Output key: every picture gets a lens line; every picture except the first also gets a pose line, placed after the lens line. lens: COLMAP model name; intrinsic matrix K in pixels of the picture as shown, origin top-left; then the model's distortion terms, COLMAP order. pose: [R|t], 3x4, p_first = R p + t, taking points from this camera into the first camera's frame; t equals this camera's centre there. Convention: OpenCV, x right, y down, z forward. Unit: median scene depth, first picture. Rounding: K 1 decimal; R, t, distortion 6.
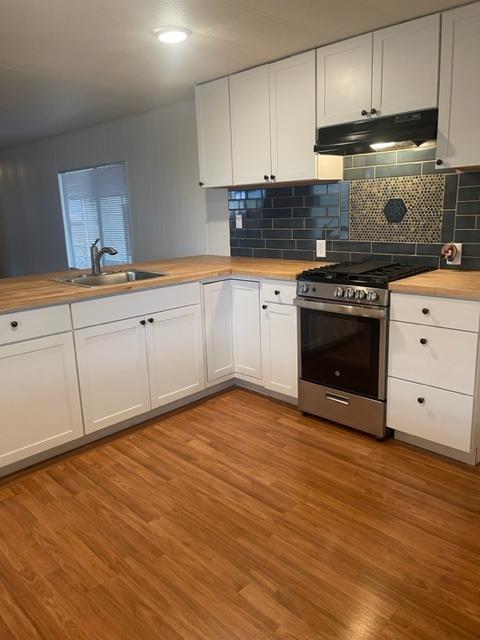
lens RADIAL K [[478.6, 0, 239.8], [0, 478.6, 319.4], [0, 0, 1]] dist [0.039943, -0.070507]
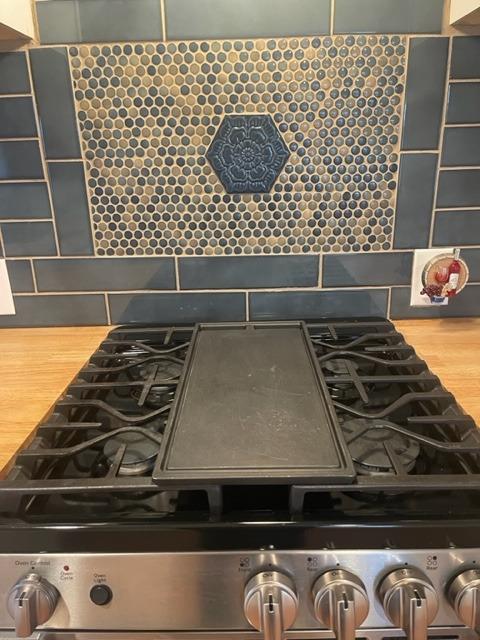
lens RADIAL K [[478.6, 0, 239.7], [0, 478.6, 319.3], [0, 0, 1]] dist [0.039943, -0.070507]
pose [[0.715638, -0.212870, 0.665243, 0.086734], [0.162275, 0.977038, 0.138073, -0.163365], [-0.679359, 0.009142, 0.733749, 0.761329]]
